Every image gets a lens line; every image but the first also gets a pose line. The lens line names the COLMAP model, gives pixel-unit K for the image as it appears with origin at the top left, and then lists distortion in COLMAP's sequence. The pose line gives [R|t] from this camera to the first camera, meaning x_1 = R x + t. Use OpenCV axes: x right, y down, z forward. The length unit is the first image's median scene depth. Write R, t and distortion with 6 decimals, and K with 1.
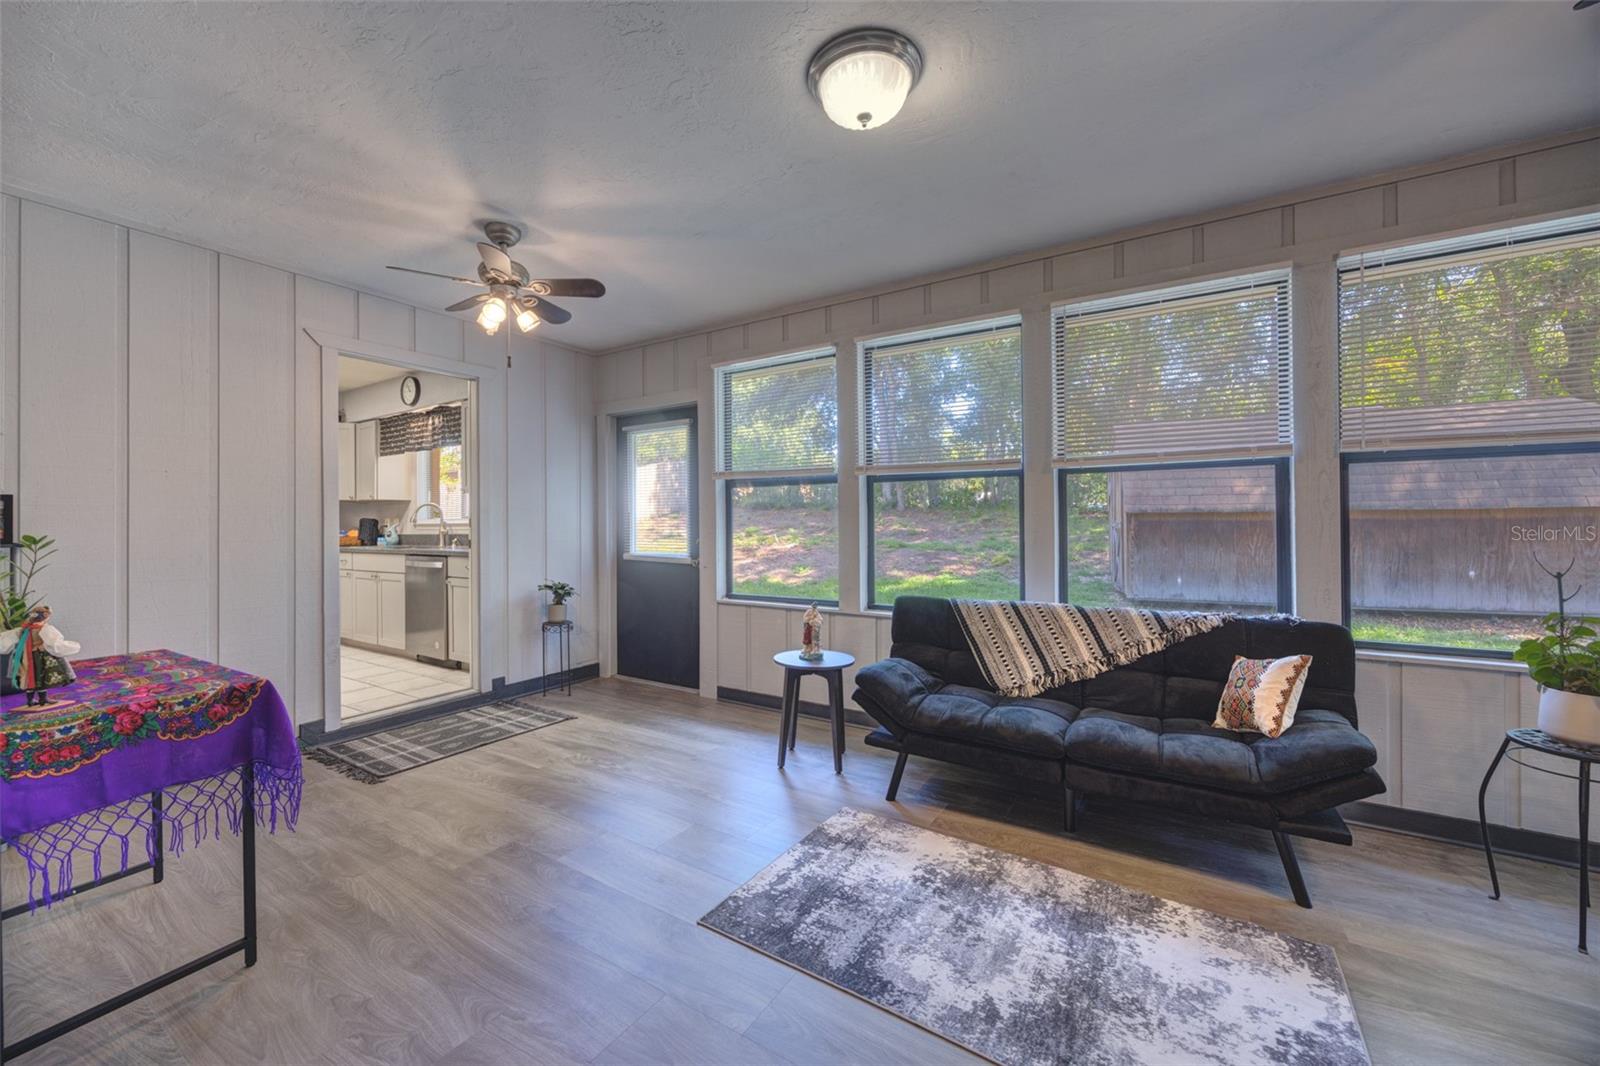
lens RADIAL K [[622.4, 0, 772.5], [0, 622.4, 522.7], [0, 0, 1]] dist [-0.000955, 0.000153]
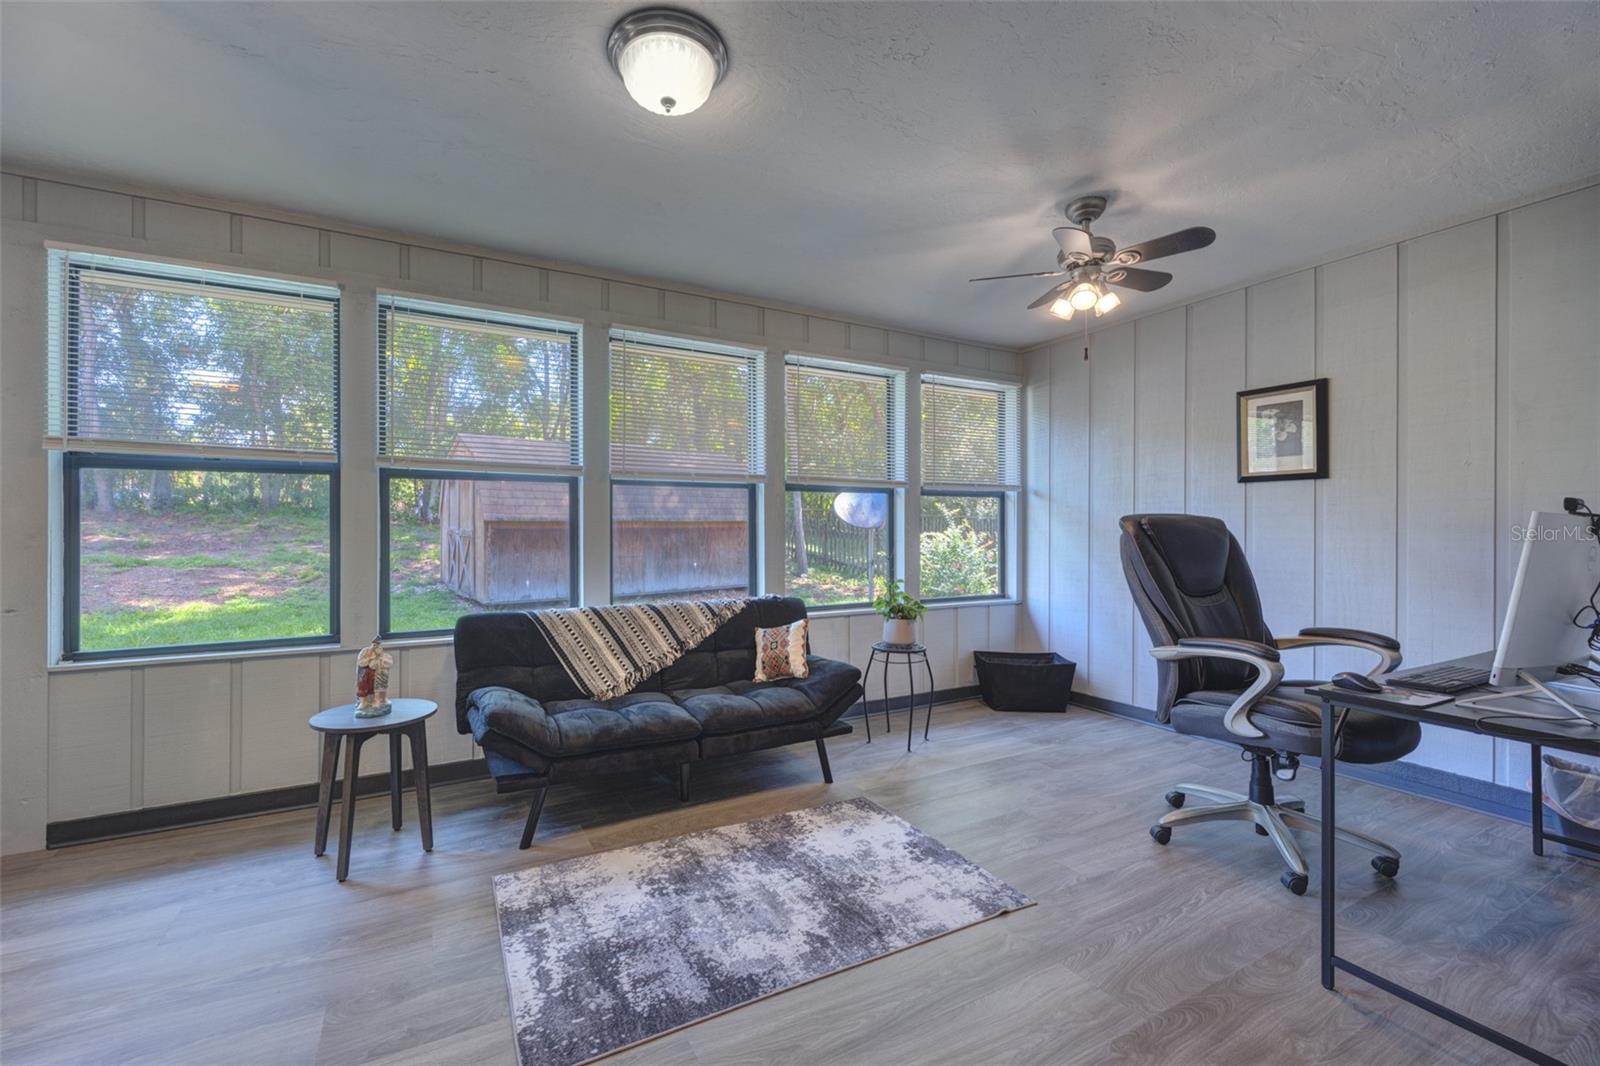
lens RADIAL K [[641.0, 0, 759.7], [0, 641.0, 528.2], [0, 0, 1]] dist [0.000165, 0.000017]
pose [[0.492439, 0.005577, 0.870329, -0.359003], [-0.002303, 0.999984, -0.005105, 0.002425], [-0.870344, 0.000509, 0.492444, 0.227795]]
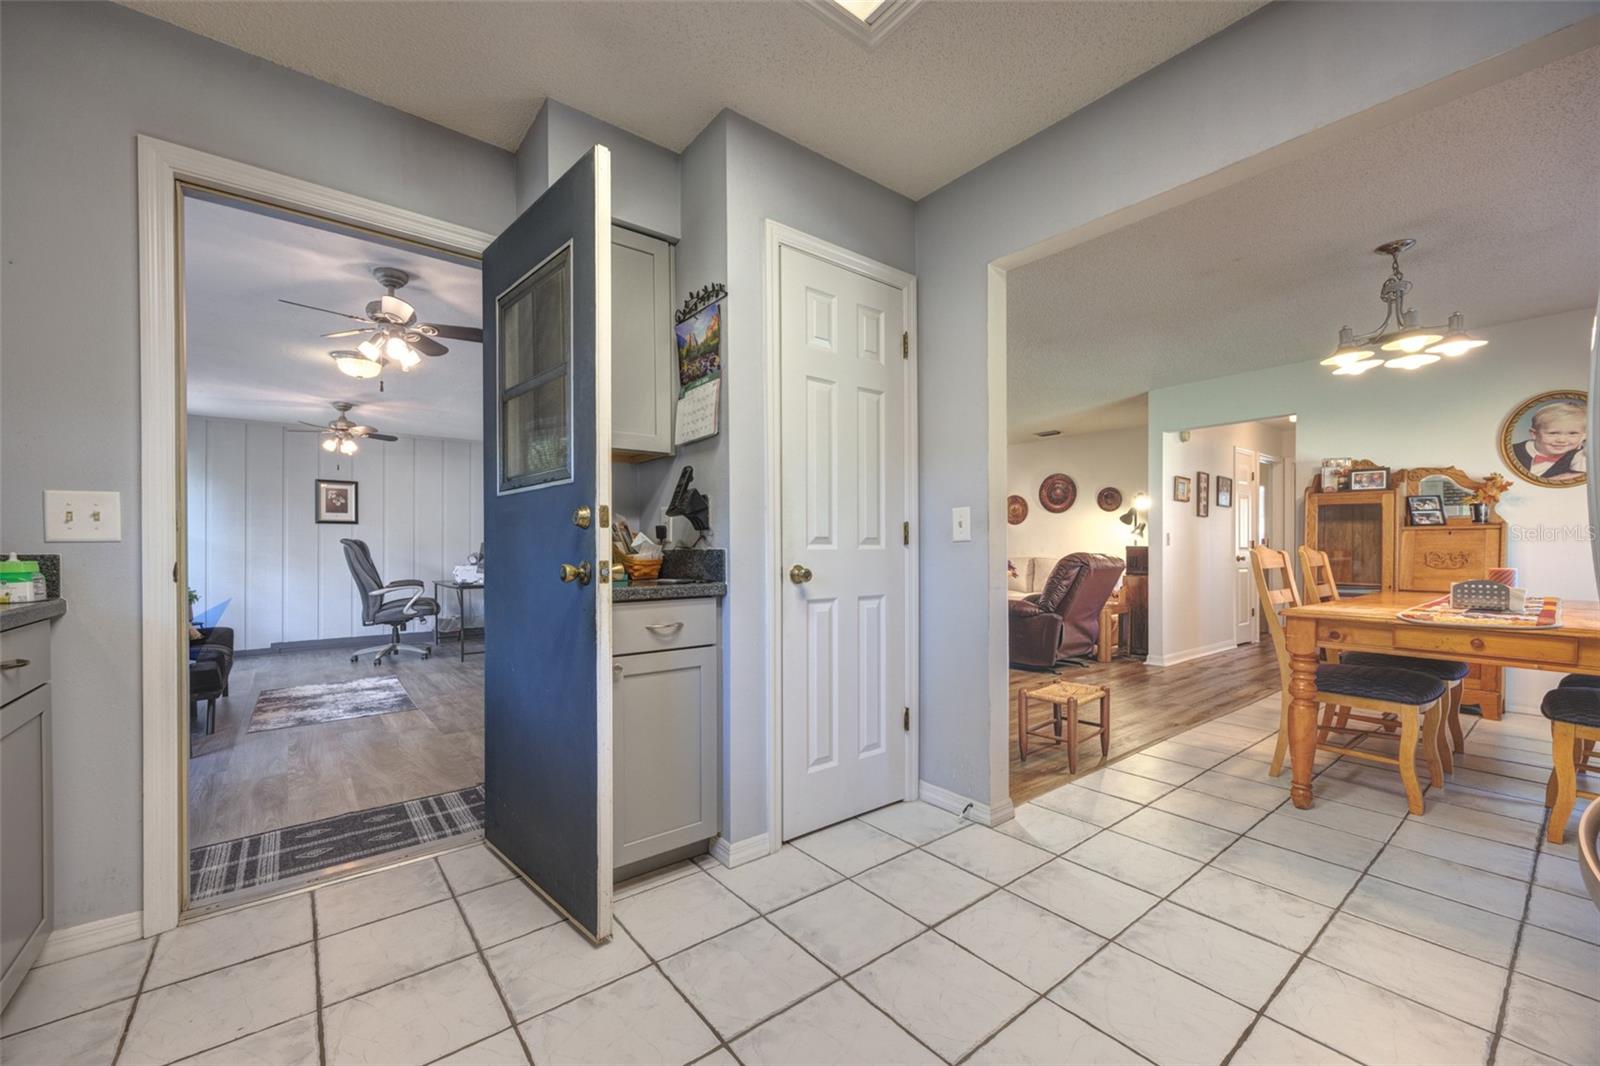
lens RADIAL K [[640.8, 0, 798.8], [0, 640.8, 554.6], [0, 0, 1]] dist [0.001304, 0.000107]
pose [[-0.949506, 0.006460, 0.313683, -1.295222], [0.008580, 0.999949, 0.005380, 0.030797], [-0.313632, 0.007800, -0.949512, 1.630917]]
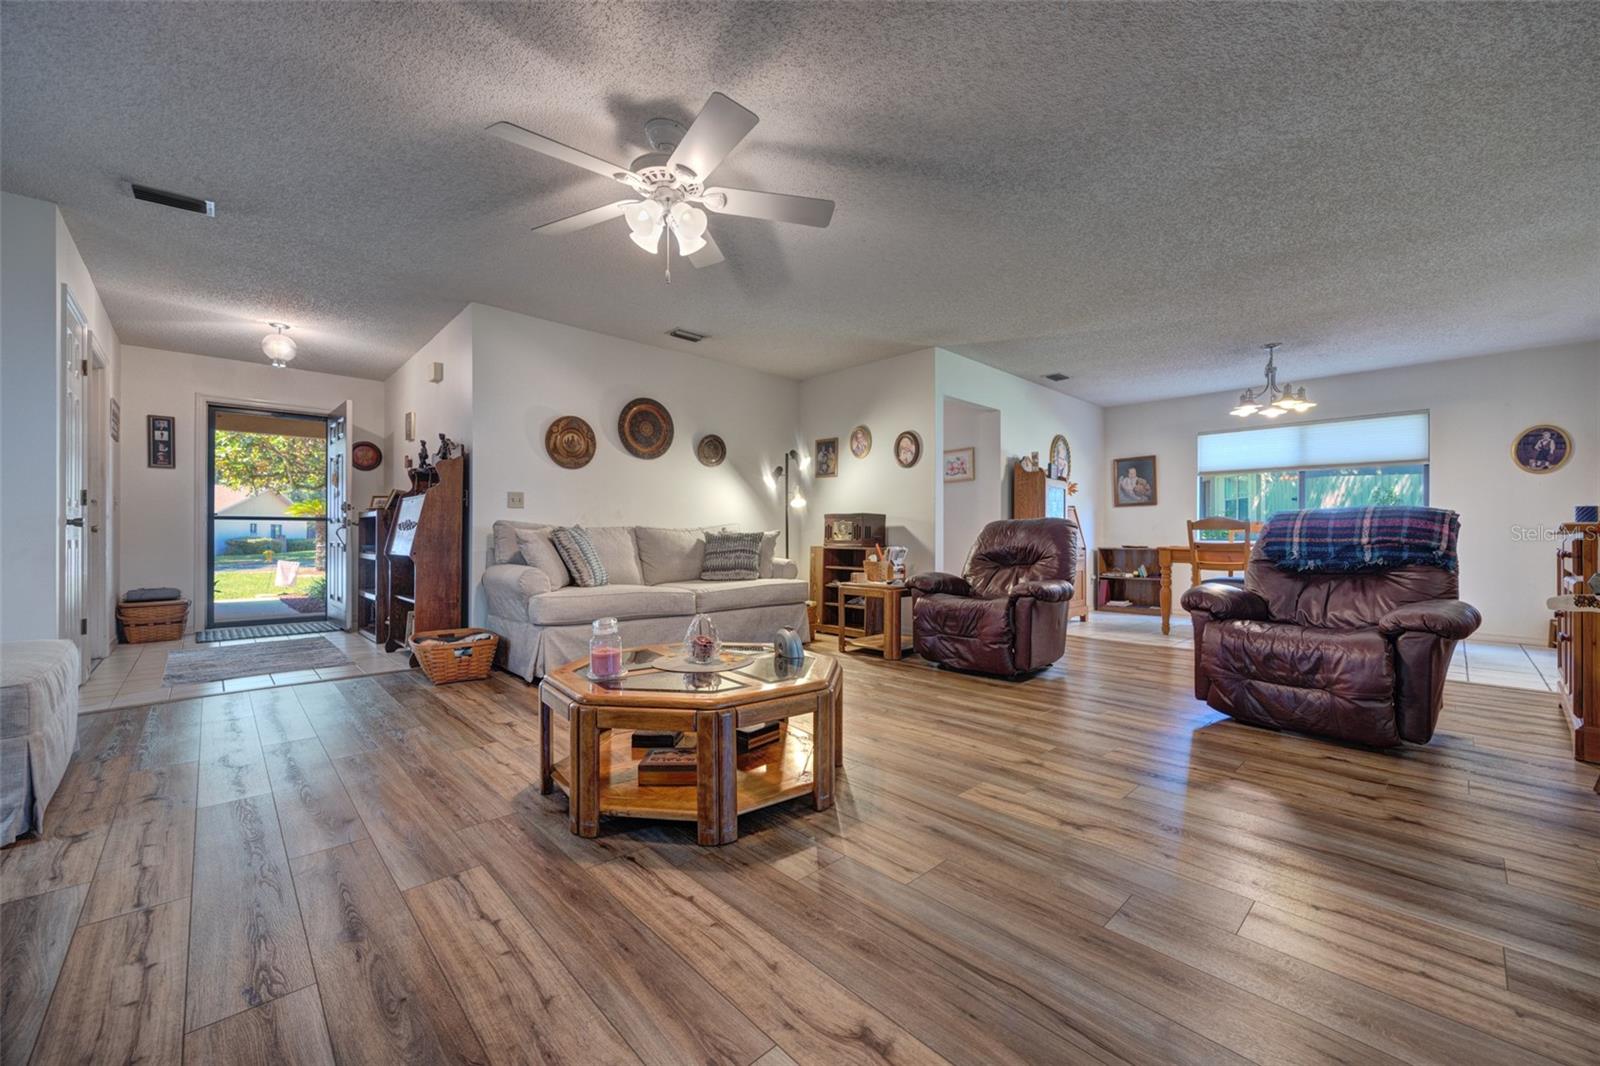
lens RADIAL K [[626.5, 0, 813.4], [0, 626.5, 525.8], [0, 0, 1]] dist [0.000215, 0.000064]
pose [[-0.216015, -0.007547, -0.976361, -0.013041], [-0.003979, 0.999969, -0.006849, 0.068525], [0.976382, 0.002405, -0.216038, -0.323473]]
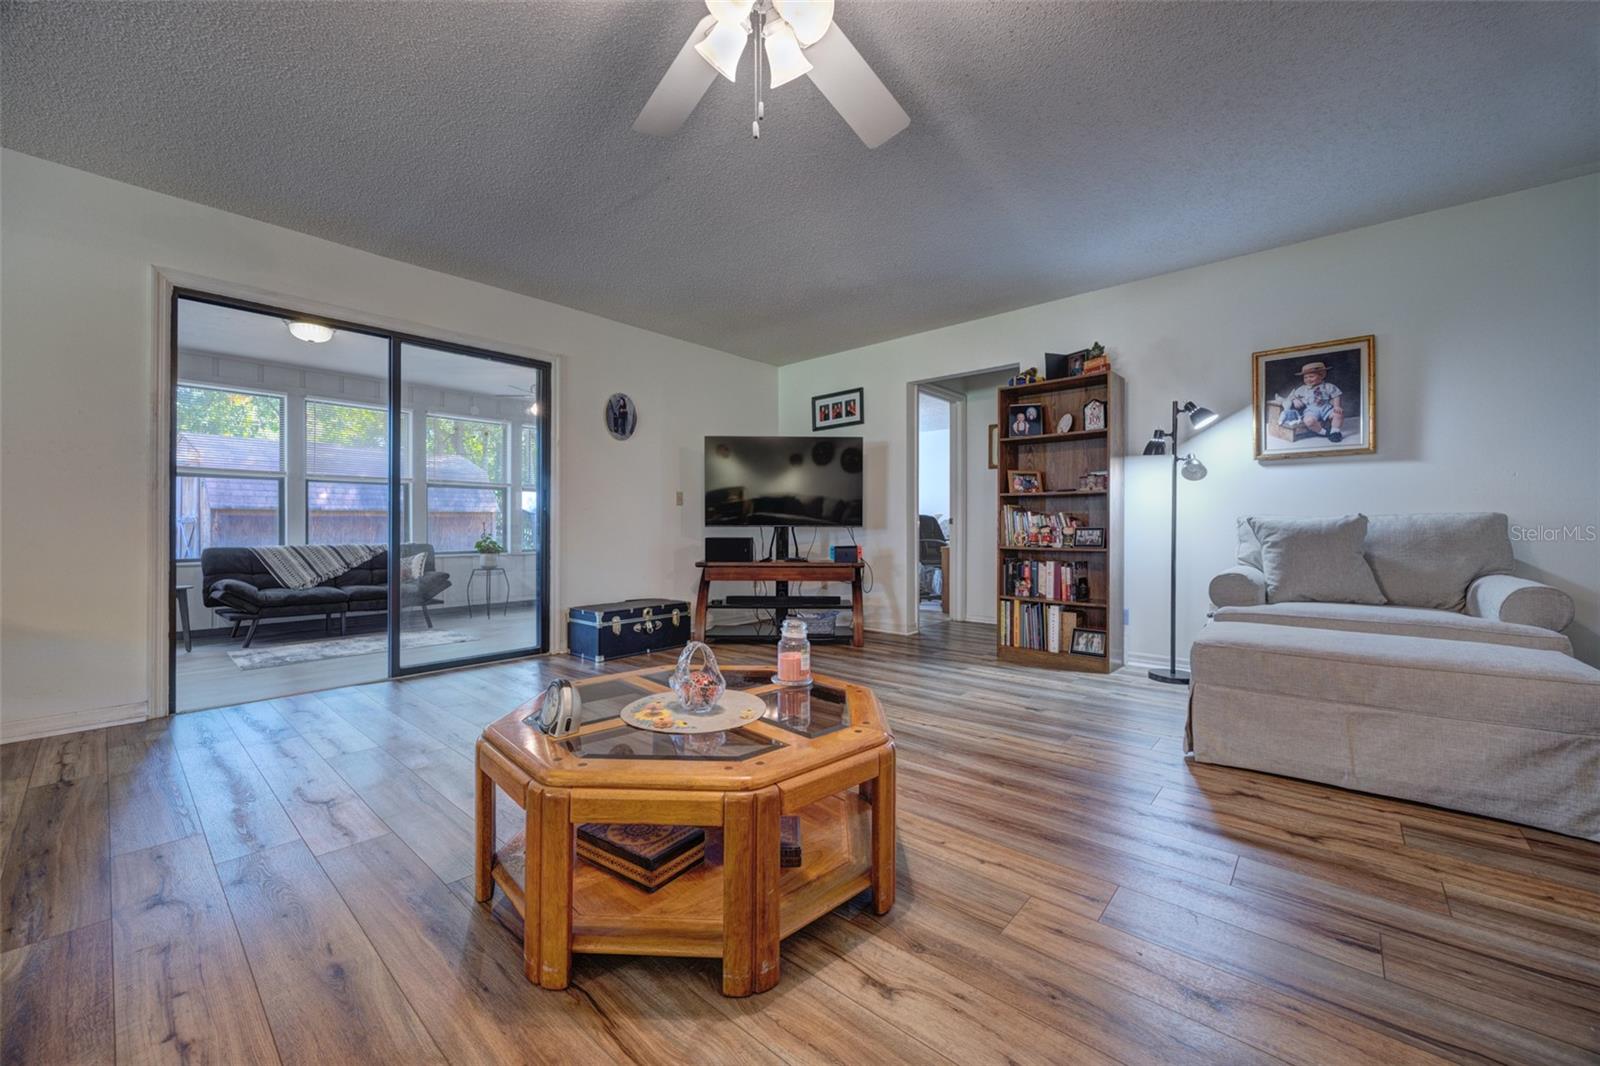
lens RADIAL K [[614.1, 0, 793.9], [0, 614.1, 524.8], [0, 0, 1]] dist [-0.007524, -0.000041]
pose [[0.147478, 0.011355, 0.989000, -1.165160], [-0.000343, 0.999935, -0.011429, 0.077870], [-0.989065, 0.001346, 0.147472, -0.763661]]
